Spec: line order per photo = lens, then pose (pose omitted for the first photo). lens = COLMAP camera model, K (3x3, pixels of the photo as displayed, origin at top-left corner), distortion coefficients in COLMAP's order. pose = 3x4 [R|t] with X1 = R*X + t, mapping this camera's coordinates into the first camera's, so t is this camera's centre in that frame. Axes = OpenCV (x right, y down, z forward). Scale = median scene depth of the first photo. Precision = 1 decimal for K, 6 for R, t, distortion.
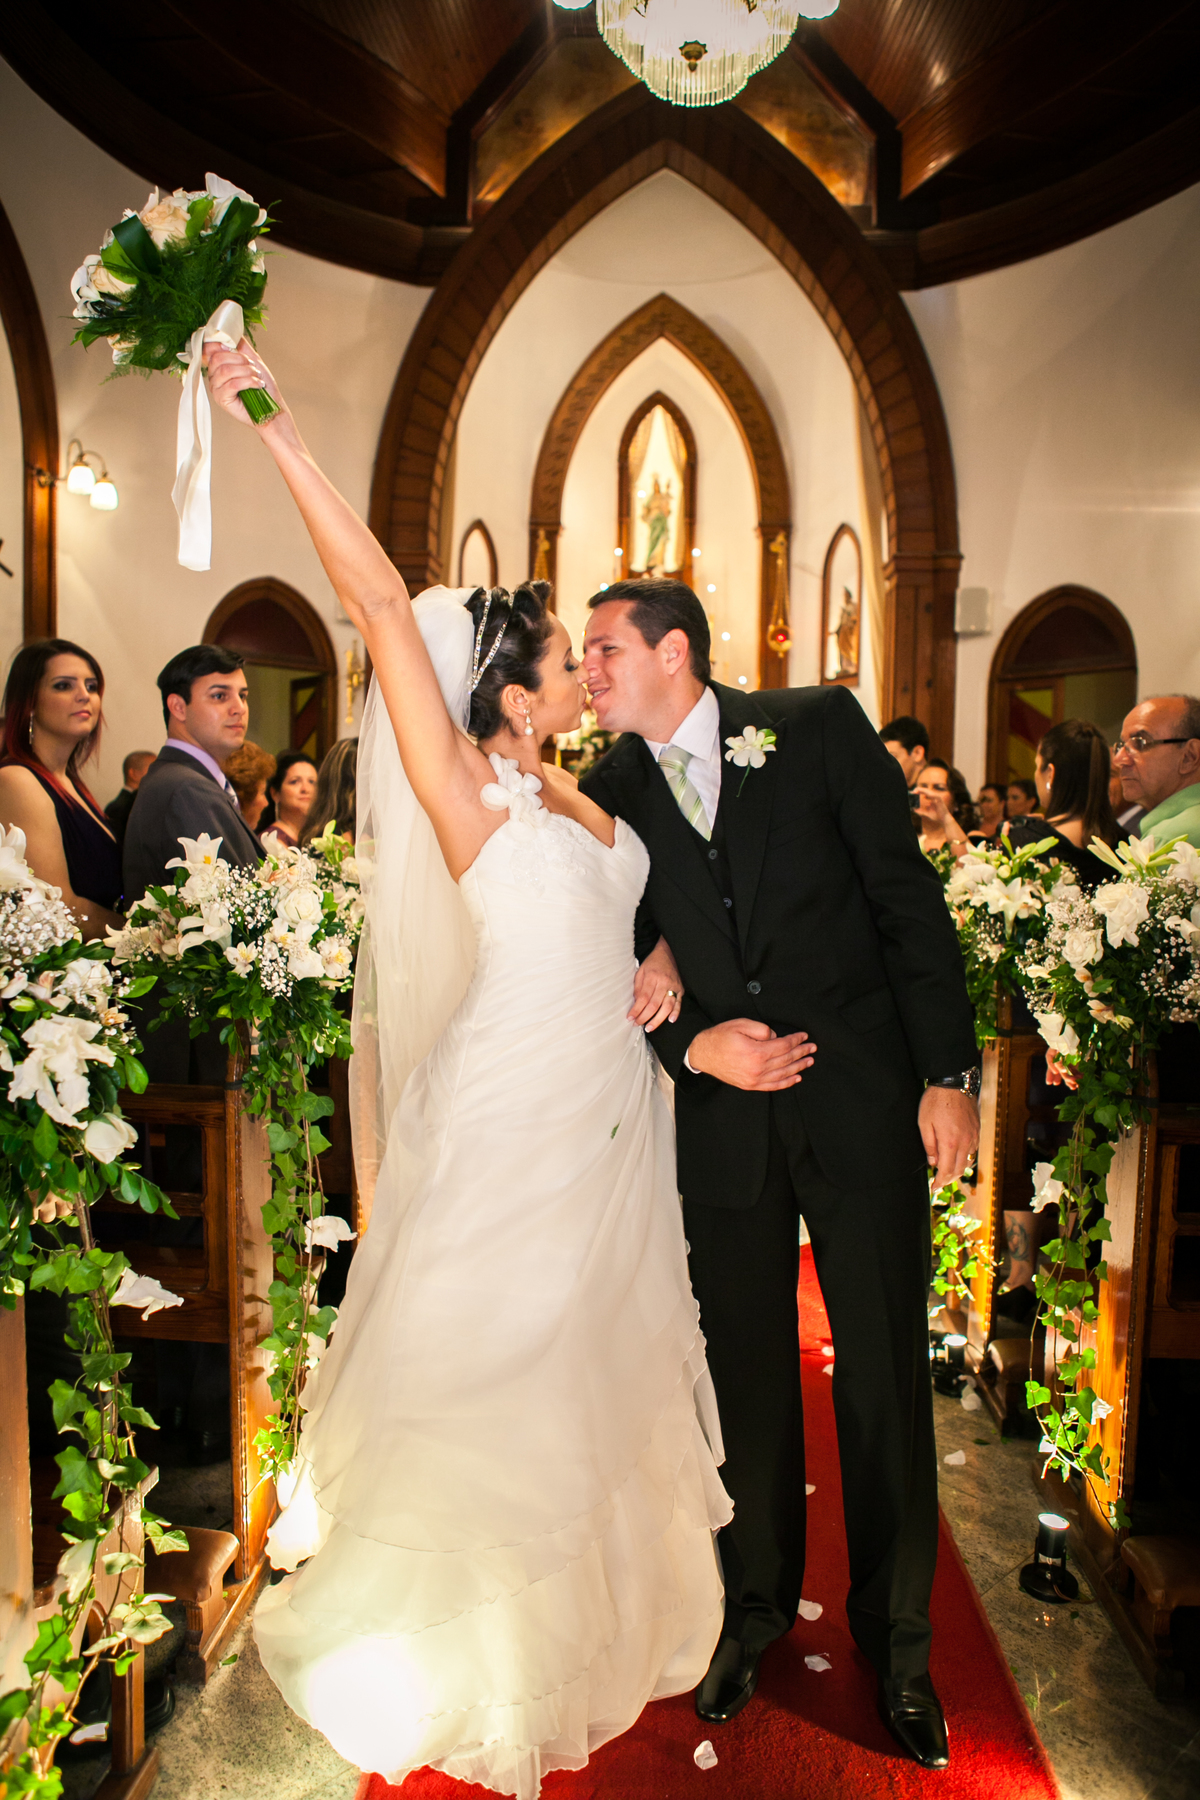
lens RADIAL K [[1251.6, 0, 593.4], [0, 1251.6, 891.4], [0, 0, 1]] dist [-0.102010, 0.087120]
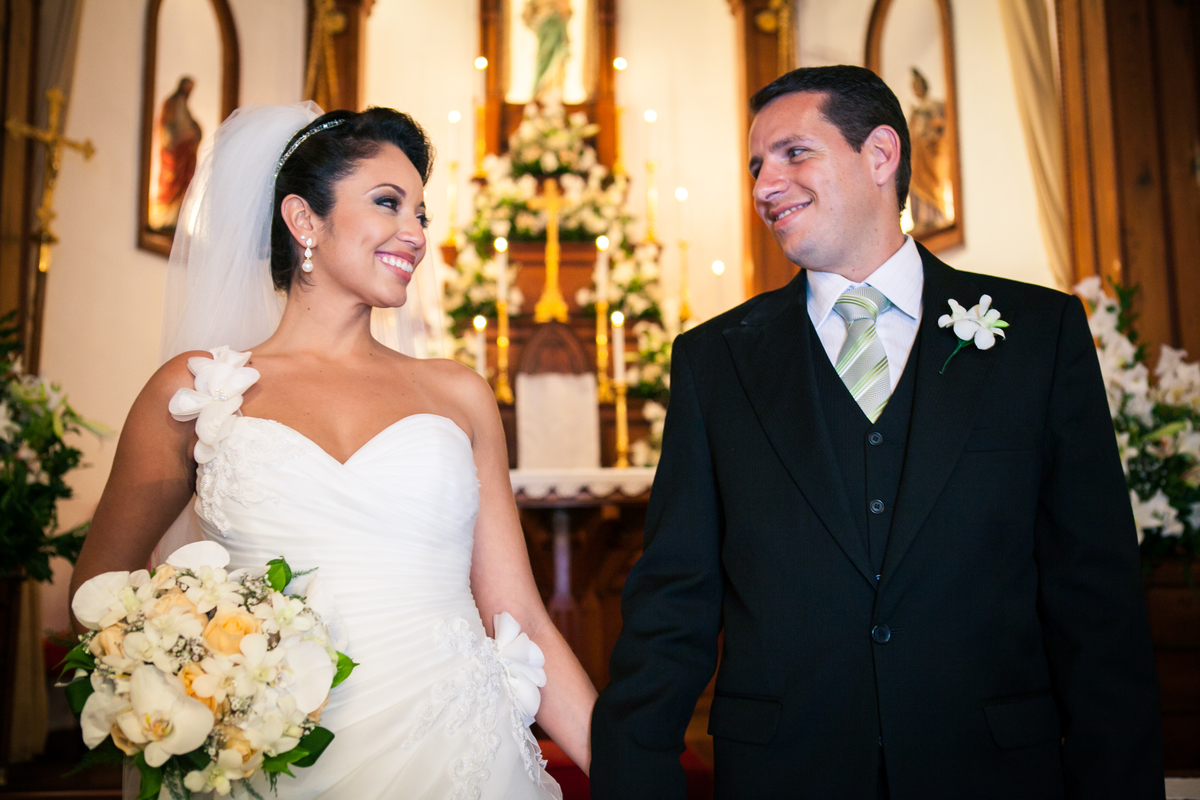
lens RADIAL K [[1341.7, 0, 603.2], [0, 1341.7, 393.4], [0, 0, 1]] dist [-0.016449, 0.010096]
pose [[0.996705, -0.019731, 0.078675, 0.032407], [0.034977, 0.979696, -0.197412, -0.009404], [-0.073182, 0.199514, 0.977158, 0.575449]]
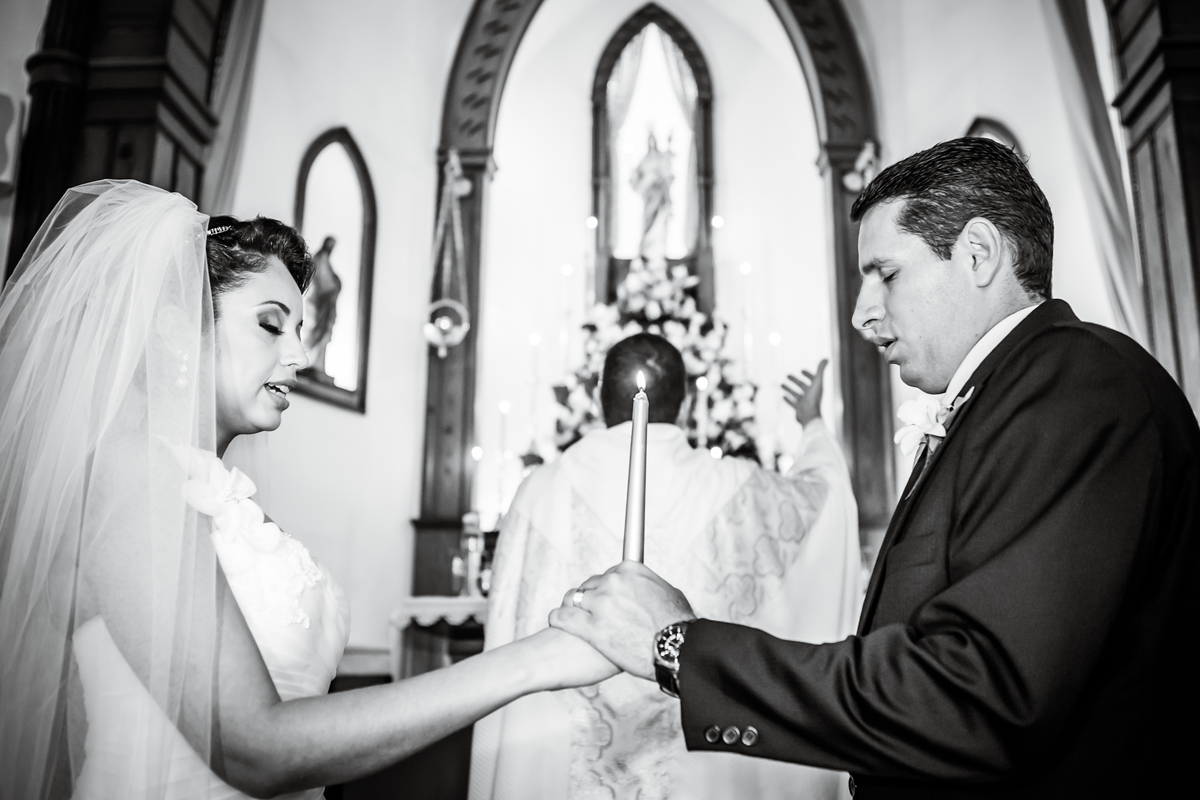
lens RADIAL K [[1189.8, 0, 600.0], [0, 1189.8, 400.0], [0, 0, 1]] dist [-0.078362, 0.004873]
pose [[0.999930, -0.011328, -0.003555, 0.033275], [0.009759, 0.954754, -0.297236, -0.017092], [0.006761, 0.297180, 0.954797, 0.606737]]
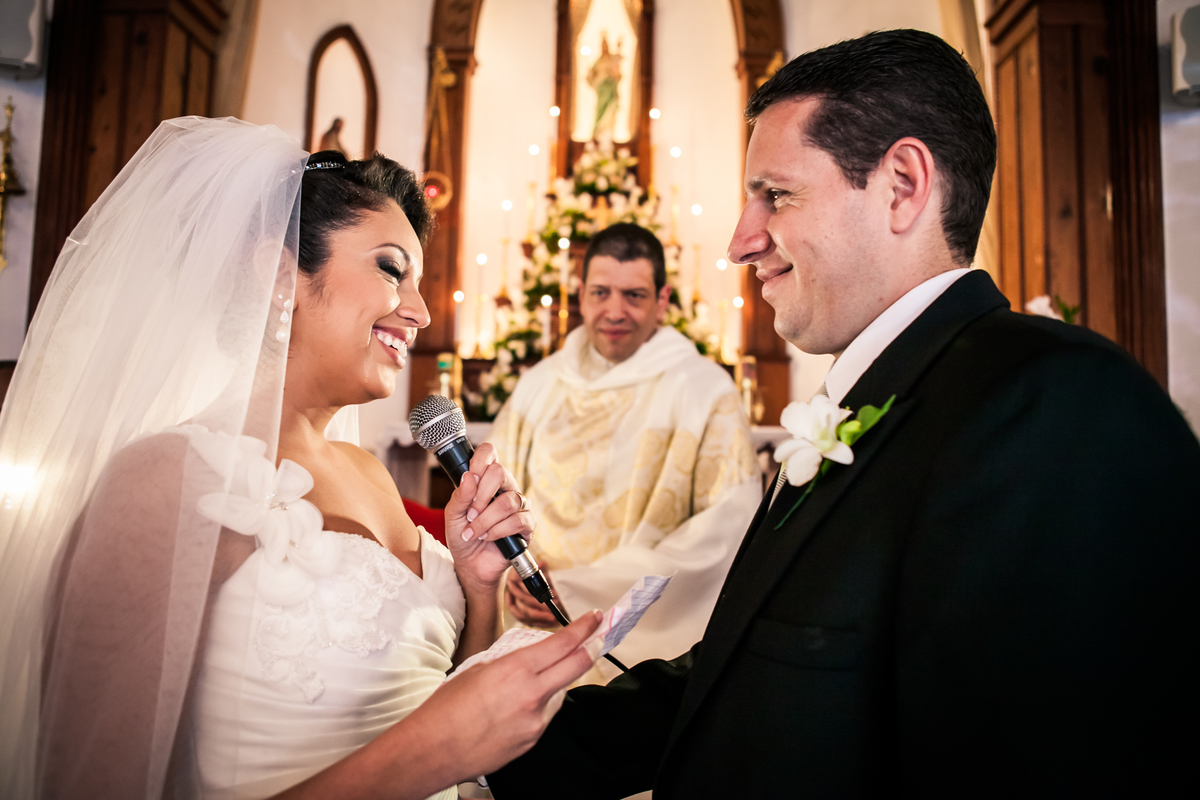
lens RADIAL K [[868.1, 0, 601.7], [0, 868.1, 378.6], [0, 0, 1]] dist [-0.074019, 0.051264]
pose [[0.999353, 0.006984, 0.035278, 0.041612], [-0.001761, 0.989288, -0.145963, -0.039227], [-0.035920, 0.145807, 0.988661, 0.646490]]
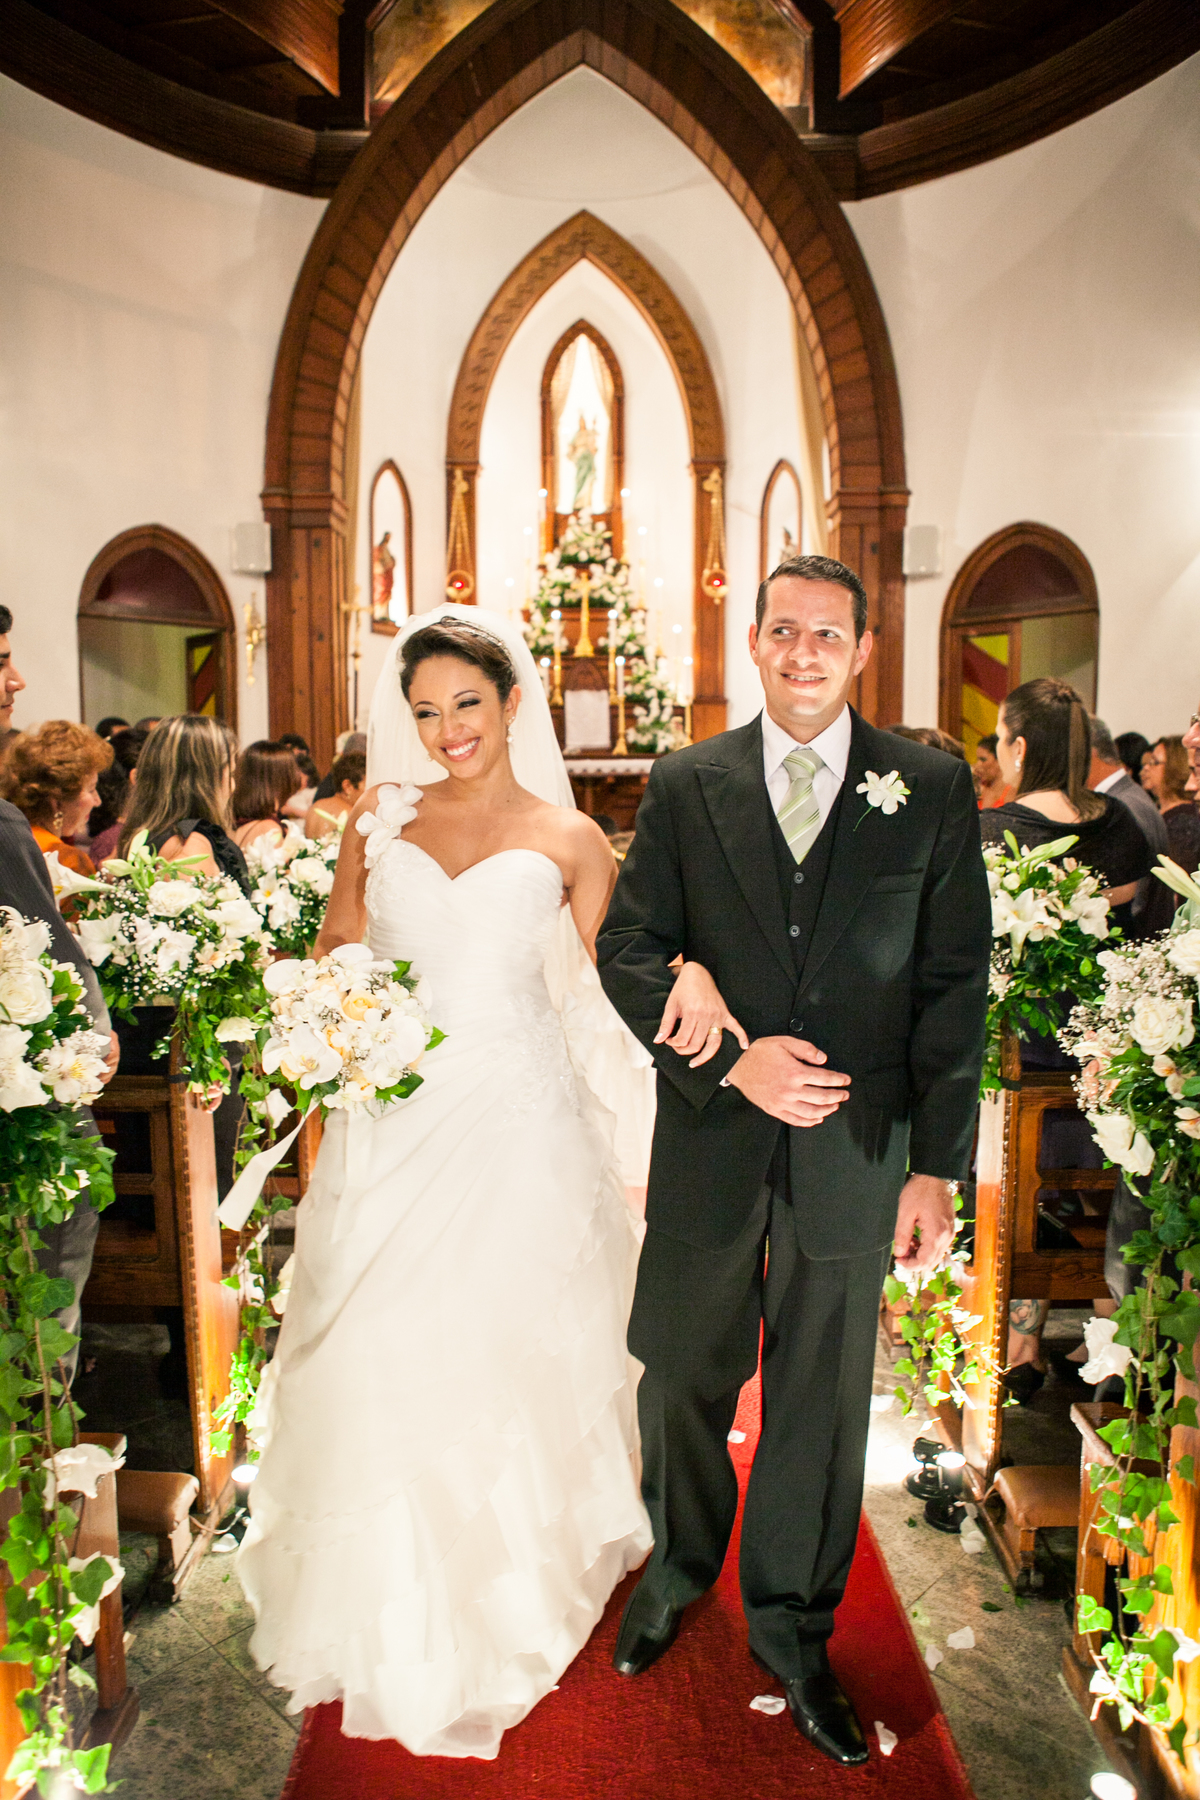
lens RADIAL K [[1251.6, 0, 593.4], [0, 1251.6, 891.4], [0, 0, 1]] dist [-0.102010, 0.087120]
pose [[0.998631, -0.024082, 0.046433, 0.010217], [0.022188, 0.998917, 0.040888, -0.014163], [-0.047367, -0.039802, 0.998084, 0.071458]]
